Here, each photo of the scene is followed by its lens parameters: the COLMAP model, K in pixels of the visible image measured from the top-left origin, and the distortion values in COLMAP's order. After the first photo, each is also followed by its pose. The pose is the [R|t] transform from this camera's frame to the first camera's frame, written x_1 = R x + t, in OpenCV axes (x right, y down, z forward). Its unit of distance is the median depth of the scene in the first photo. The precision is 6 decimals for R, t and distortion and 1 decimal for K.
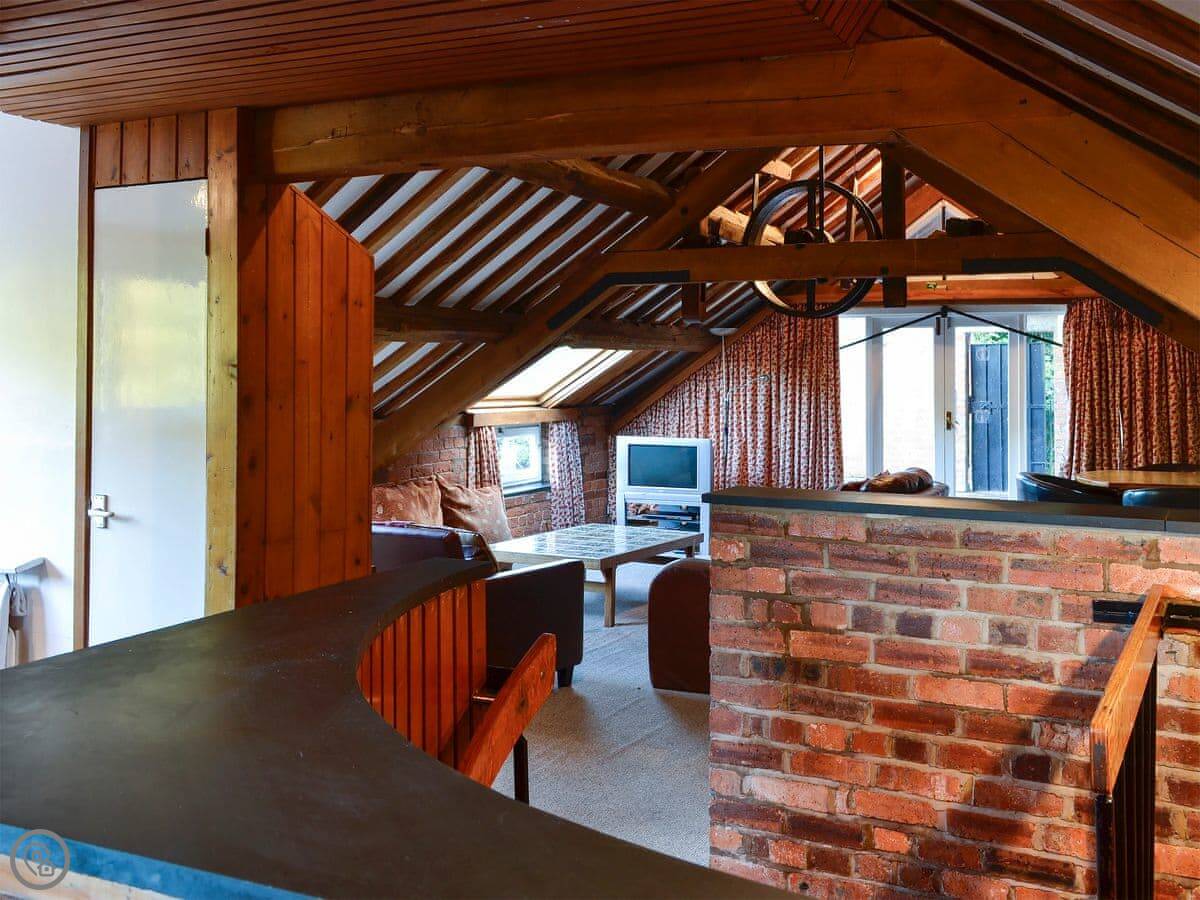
lens RADIAL K [[1119.8, 0, 602.1], [0, 1119.8, 450.5], [0, 0, 1]] dist [0.020917, 0.000000]
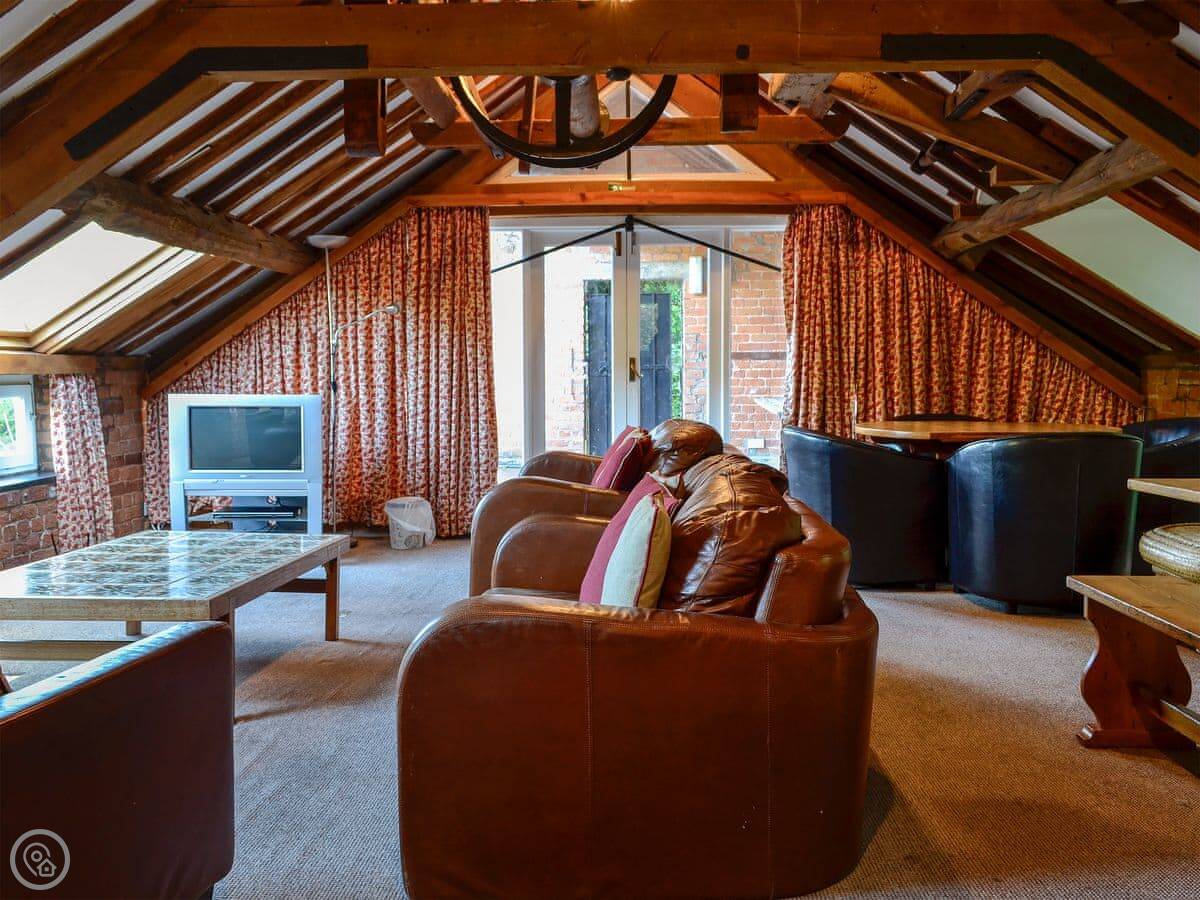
lens RADIAL K [[1119.8, 0, 586.3], [0, 1119.8, 469.8], [0, 0, 1]] dist [0.020917, 0.000000]
pose [[0.911878, -0.036173, 0.408864, -0.033949], [0.025807, 0.999191, 0.030843, 0.016985], [-0.409649, -0.017573, 0.912074, 0.302645]]
